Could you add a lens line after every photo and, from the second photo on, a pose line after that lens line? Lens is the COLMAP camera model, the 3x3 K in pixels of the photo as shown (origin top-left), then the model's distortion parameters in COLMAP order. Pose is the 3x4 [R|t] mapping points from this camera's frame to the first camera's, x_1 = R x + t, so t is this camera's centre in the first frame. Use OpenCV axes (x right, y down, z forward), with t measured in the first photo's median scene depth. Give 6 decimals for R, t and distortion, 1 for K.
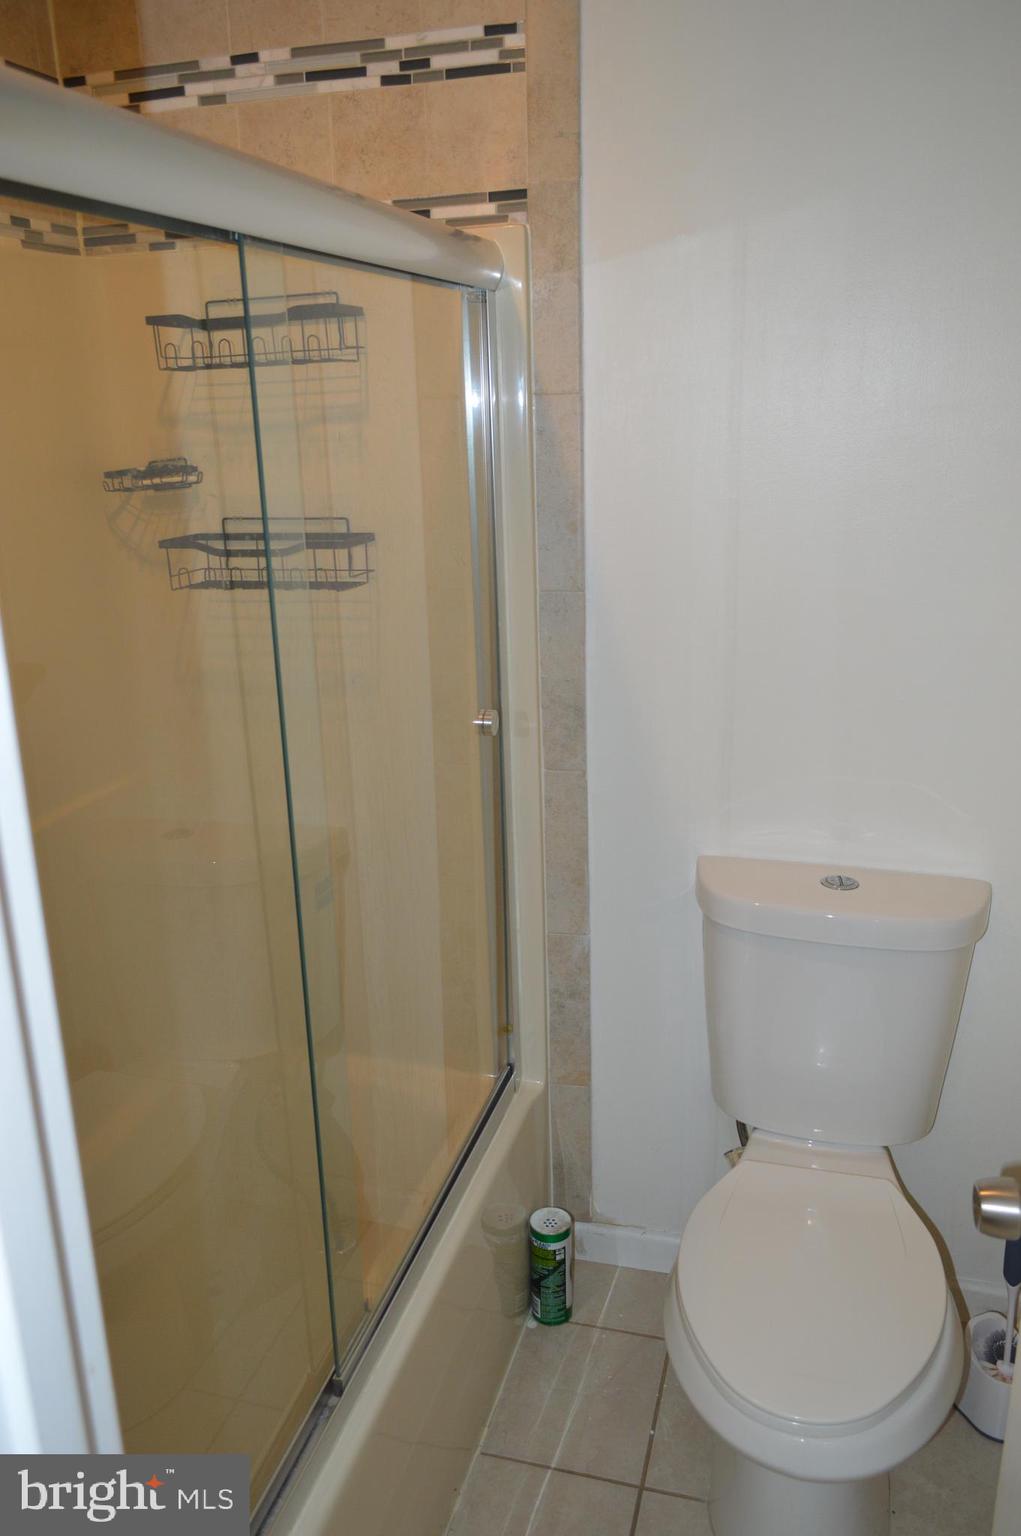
lens RADIAL K [[1207.4, 0, 510.5], [0, 1207.4, 774.1], [0, 0, 1]] dist [-0.015411, 0.006076]
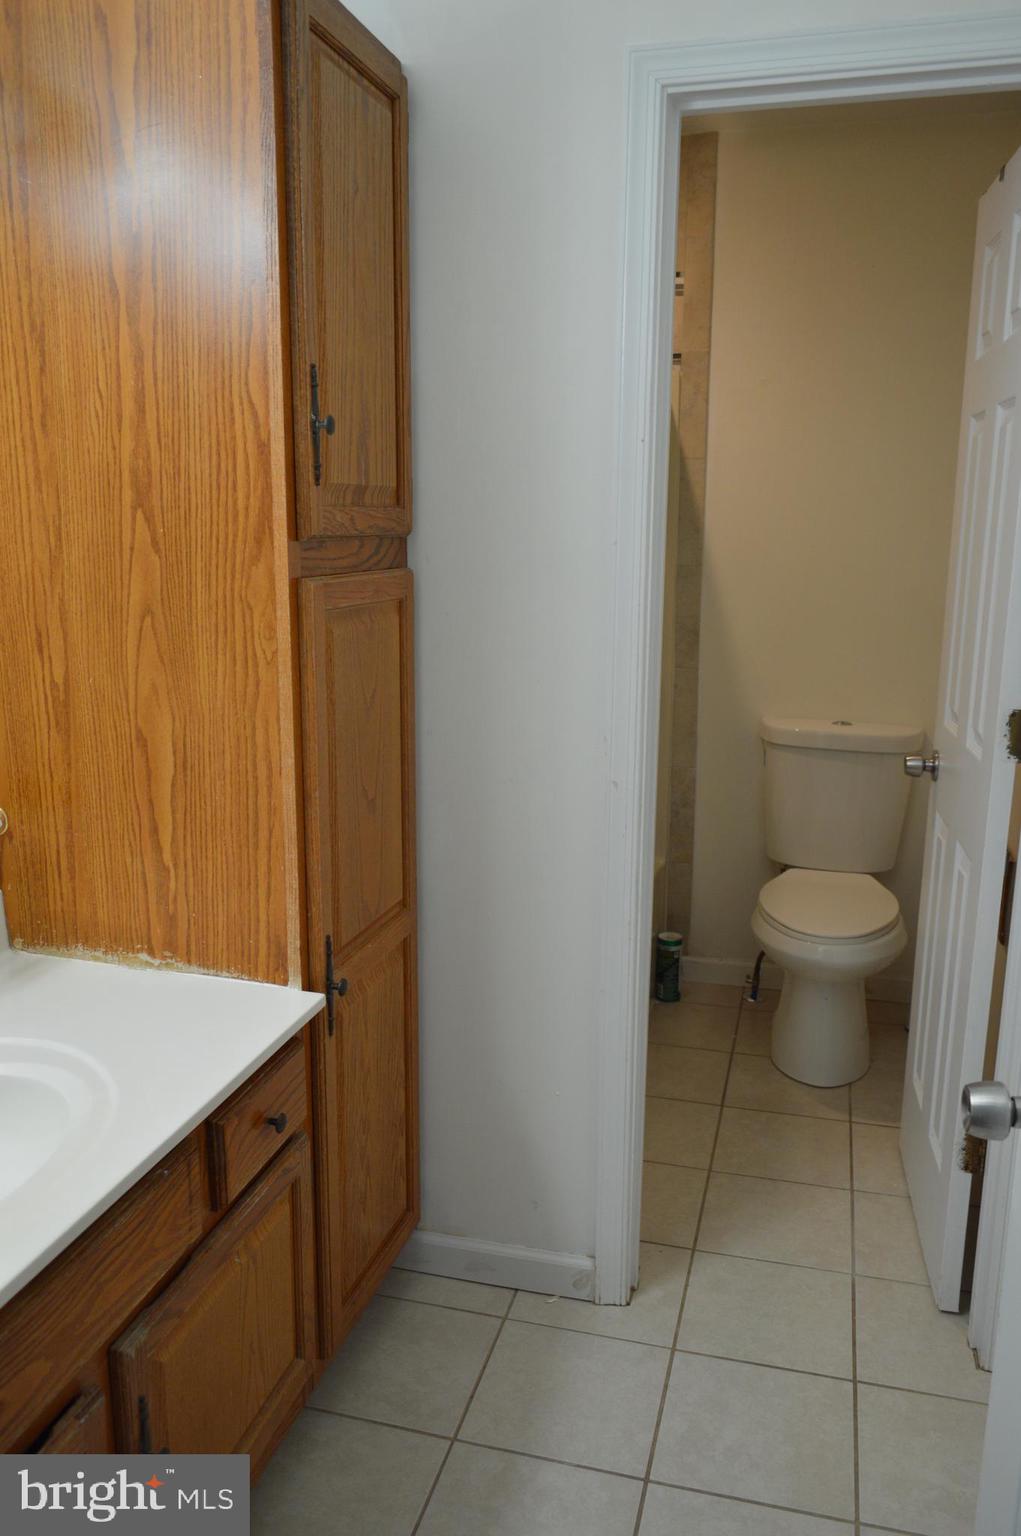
lens RADIAL K [[1207.4, 0, 510.5], [0, 1207.4, 774.1], [0, 0, 1]] dist [-0.015411, 0.006076]
pose [[0.999489, 0.029203, 0.012984, -0.219844], [-0.027694, 0.994174, -0.104171, 0.327448], [-0.015951, 0.103758, 0.994475, -0.704669]]
